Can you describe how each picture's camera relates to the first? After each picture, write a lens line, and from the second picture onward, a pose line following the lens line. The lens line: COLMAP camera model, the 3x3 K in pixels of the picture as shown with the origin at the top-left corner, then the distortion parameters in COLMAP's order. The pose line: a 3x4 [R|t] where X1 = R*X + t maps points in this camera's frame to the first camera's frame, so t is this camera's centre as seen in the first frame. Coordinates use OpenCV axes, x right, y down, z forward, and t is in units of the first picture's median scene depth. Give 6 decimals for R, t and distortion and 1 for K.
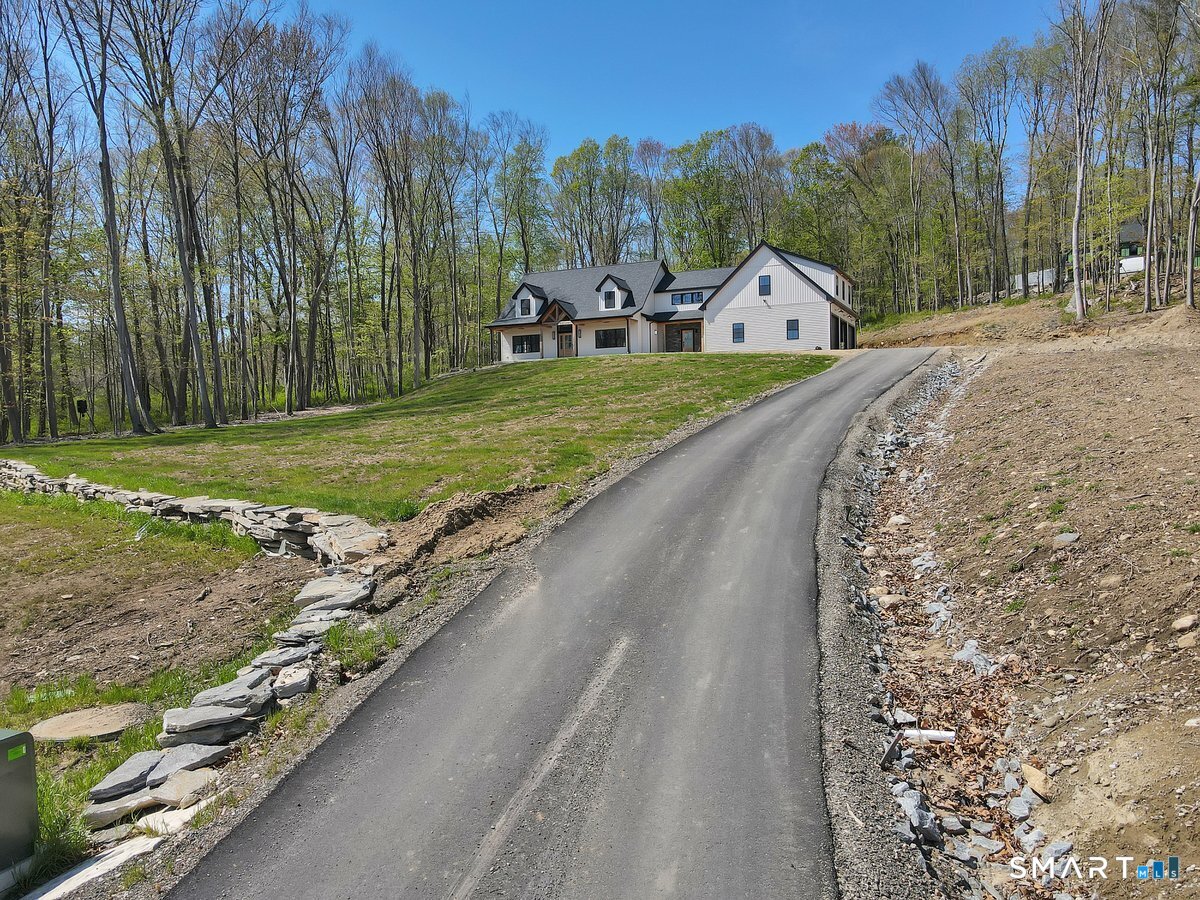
lens RADIAL K [[869.2, 0, 603.1], [0, 869.2, 445.4], [0, 0, 1]] dist [0.000657, 0.007390]
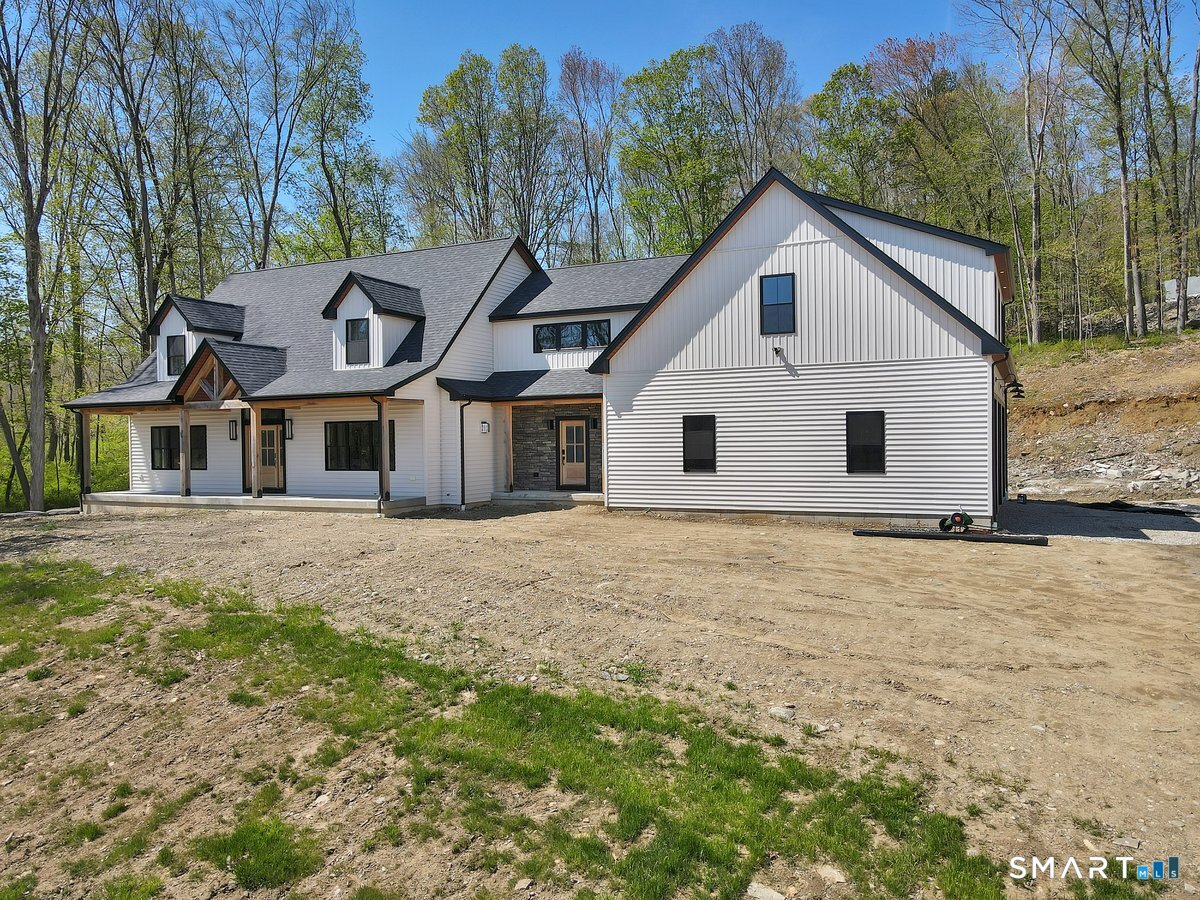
lens RADIAL K [[869.2, 0, 603.1], [0, 869.2, 445.4], [0, 0, 1]] dist [0.000657, 0.007390]
pose [[0.999971, -0.000232, -0.007574, 0.114825], [0.000158, 0.999952, -0.009754, -0.119243], [0.007576, 0.009753, 0.999924, 0.629097]]
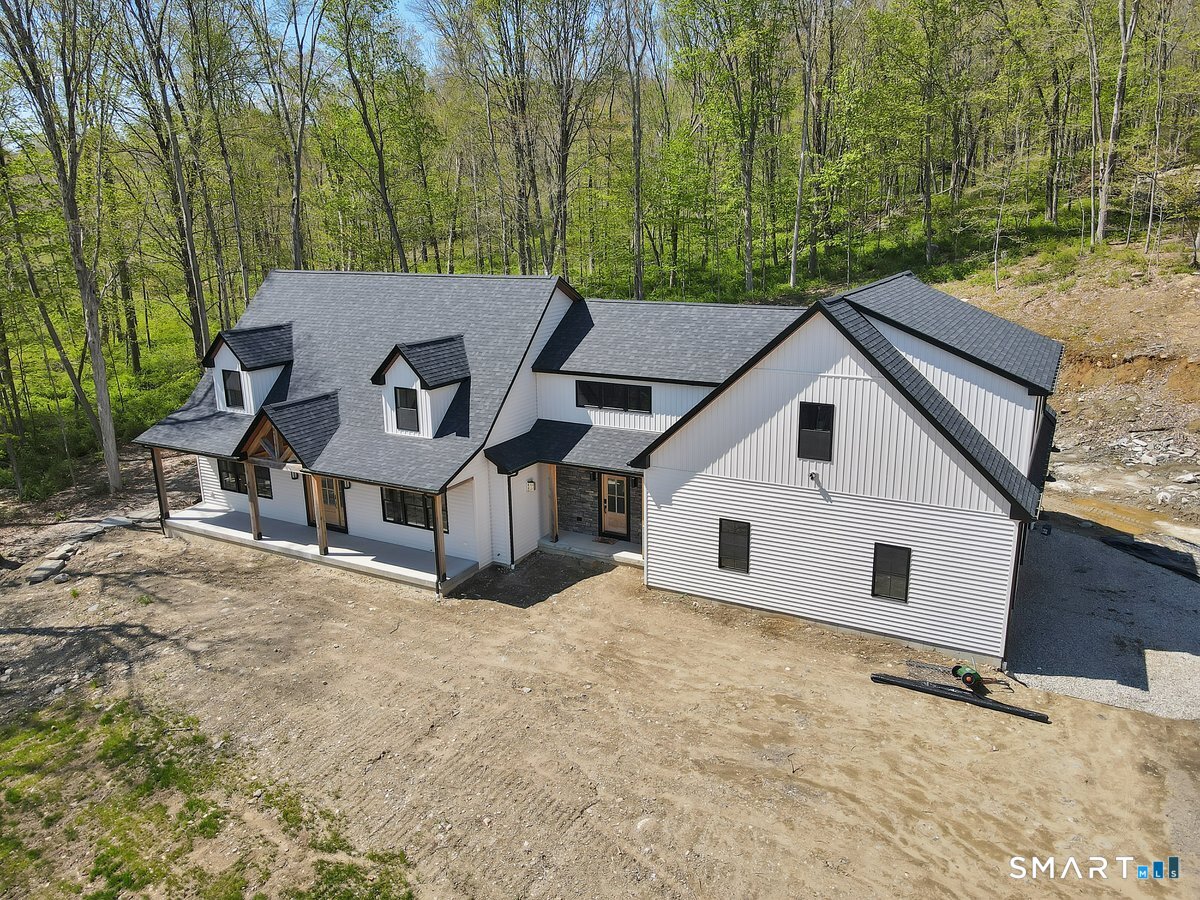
lens RADIAL K [[869.2, 0, 603.1], [0, 869.2, 445.4], [0, 0, 1]] dist [0.000657, 0.007390]
pose [[0.998680, 0.011735, -0.050011, 0.113278], [0.000268, 0.972349, 0.233531, -0.240720], [0.051369, -0.233236, 0.971062, 0.626448]]
